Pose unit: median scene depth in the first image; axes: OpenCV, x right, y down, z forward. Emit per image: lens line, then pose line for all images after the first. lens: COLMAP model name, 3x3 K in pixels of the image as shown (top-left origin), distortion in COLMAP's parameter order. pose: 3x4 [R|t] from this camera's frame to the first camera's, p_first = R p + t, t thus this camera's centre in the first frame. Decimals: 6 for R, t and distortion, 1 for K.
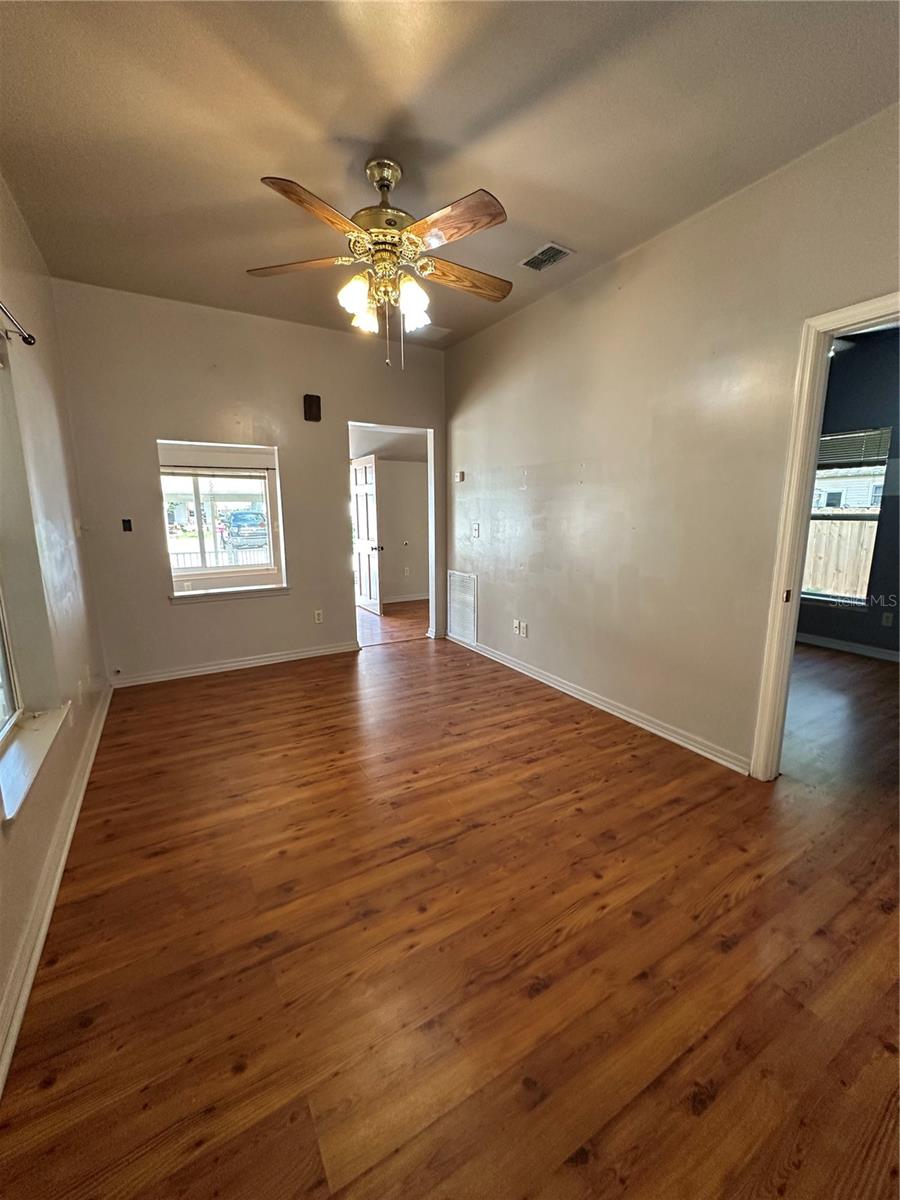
lens RADIAL K [[479.9, 0, 453.2], [0, 479.9, 599.9], [0, 0, 1]] dist [-0.006204, 0.000612]
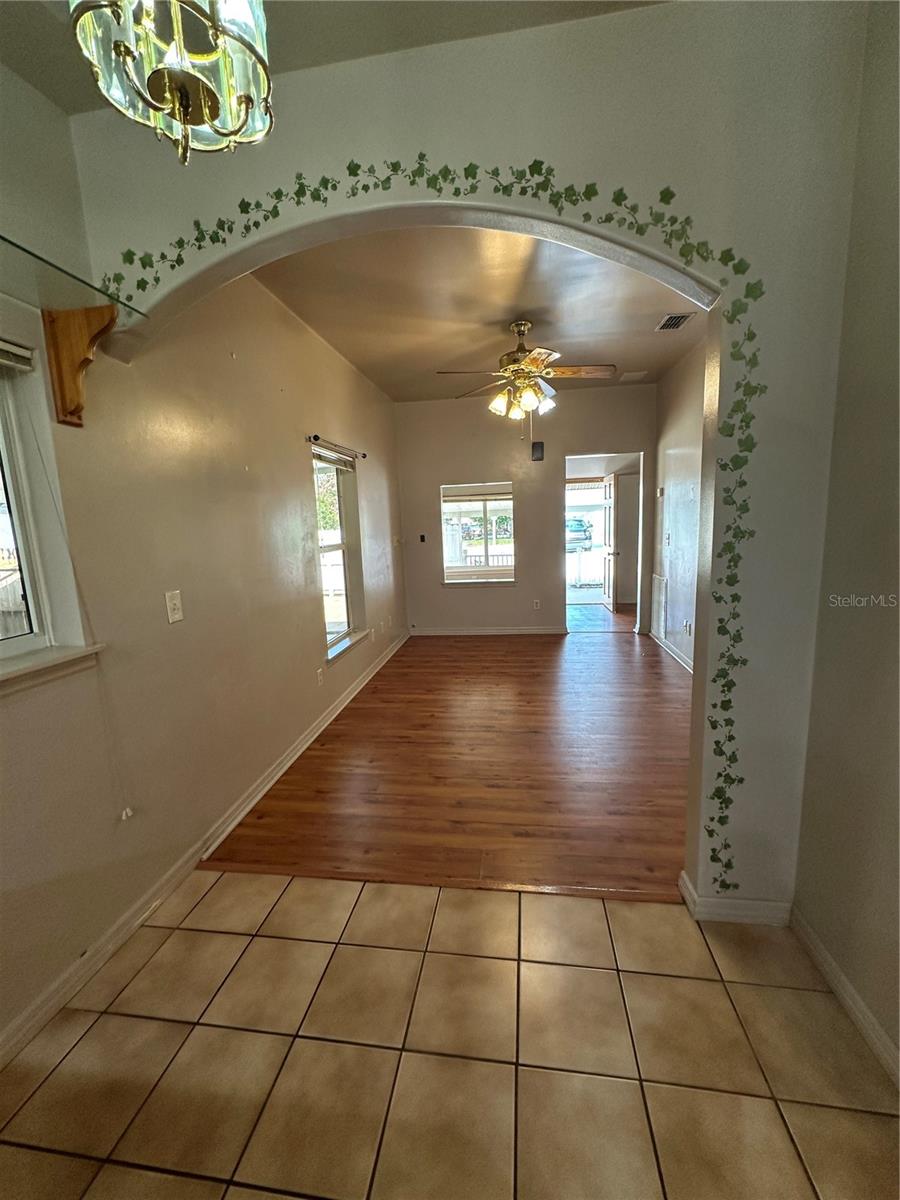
lens RADIAL K [[479.9, 0, 449.5], [0, 479.9, 598.7], [0, 0, 1]] dist [-0.006204, 0.000612]
pose [[0.777306, 0.070879, -0.625117, 0.512714], [-0.076662, 0.996900, 0.017708, 0.019293], [0.624435, 0.034158, 0.780330, -0.274371]]
